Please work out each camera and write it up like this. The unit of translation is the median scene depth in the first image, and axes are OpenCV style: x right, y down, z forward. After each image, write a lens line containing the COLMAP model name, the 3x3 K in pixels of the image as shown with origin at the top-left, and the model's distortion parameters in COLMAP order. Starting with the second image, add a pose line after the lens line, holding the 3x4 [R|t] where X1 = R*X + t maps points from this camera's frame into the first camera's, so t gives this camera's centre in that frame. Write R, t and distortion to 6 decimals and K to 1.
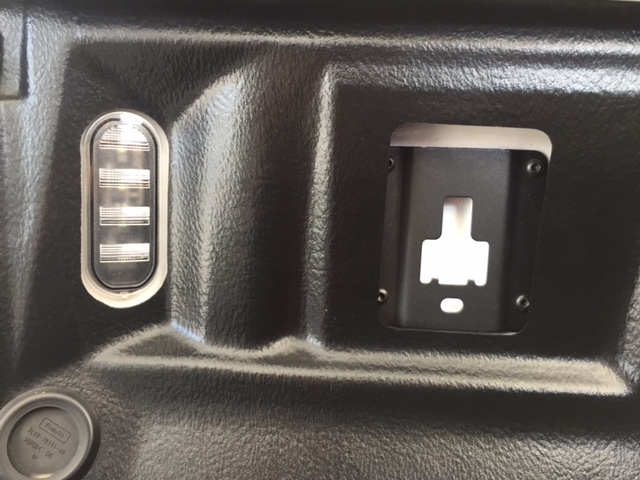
lens RADIAL K [[541.2, 0, 324.7], [0, 541.2, 222.8], [0, 0, 1]] dist [0.019251, -0.034434]
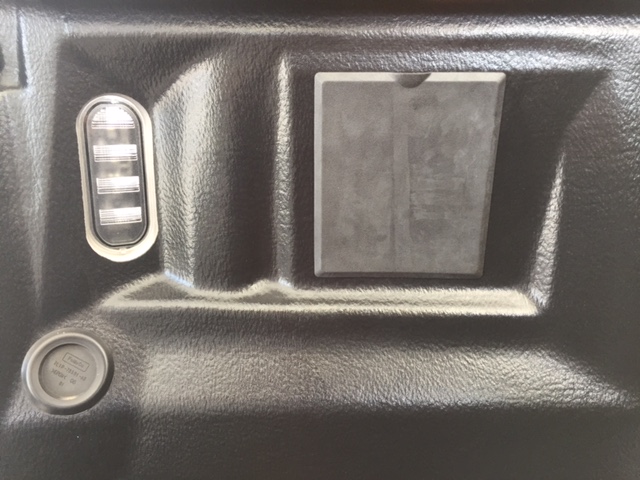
lens RADIAL K [[557.1, 0, 319.5], [0, 557.1, 241.8], [0, 0, 1]] dist [0.059113, -0.096472]
pose [[0.999083, -0.038177, 0.019396, 0.039890], [0.035020, 0.989107, 0.142973, -0.050203], [-0.024643, -0.142163, 0.989536, -0.237180]]
